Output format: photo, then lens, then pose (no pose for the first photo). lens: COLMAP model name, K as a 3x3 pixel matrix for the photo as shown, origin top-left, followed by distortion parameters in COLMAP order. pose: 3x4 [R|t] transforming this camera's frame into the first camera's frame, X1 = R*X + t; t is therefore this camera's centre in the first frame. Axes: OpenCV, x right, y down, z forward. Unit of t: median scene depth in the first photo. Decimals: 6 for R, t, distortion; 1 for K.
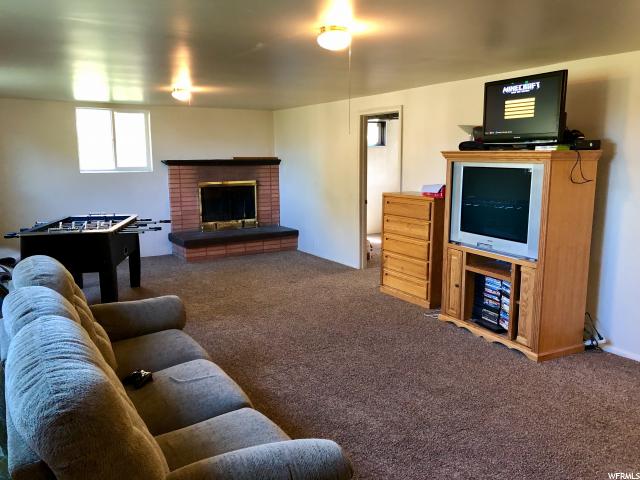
lens RADIAL K [[526.5, 0, 320.3], [0, 526.5, 236.7], [0, 0, 1]] dist [0.067630, -0.081891]
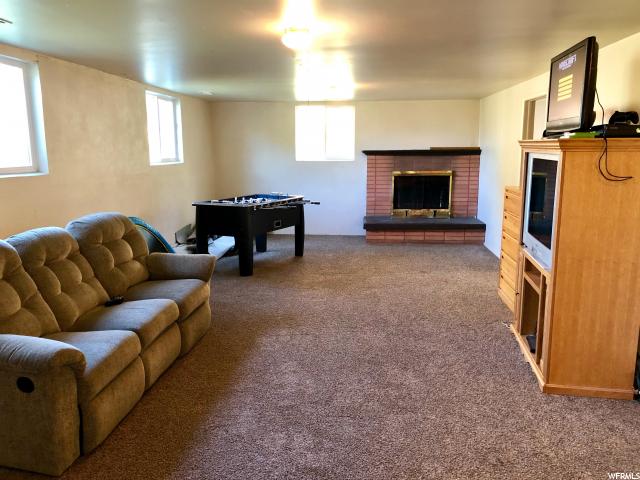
lens RADIAL K [[526.5, 0, 320.3], [0, 526.5, 236.7], [0, 0, 1]] dist [0.067630, -0.081891]
pose [[0.797141, 0.102306, -0.595063, 0.303922], [-0.092300, 0.994605, 0.047353, -0.007976], [0.596697, 0.017178, 0.802283, 0.058357]]
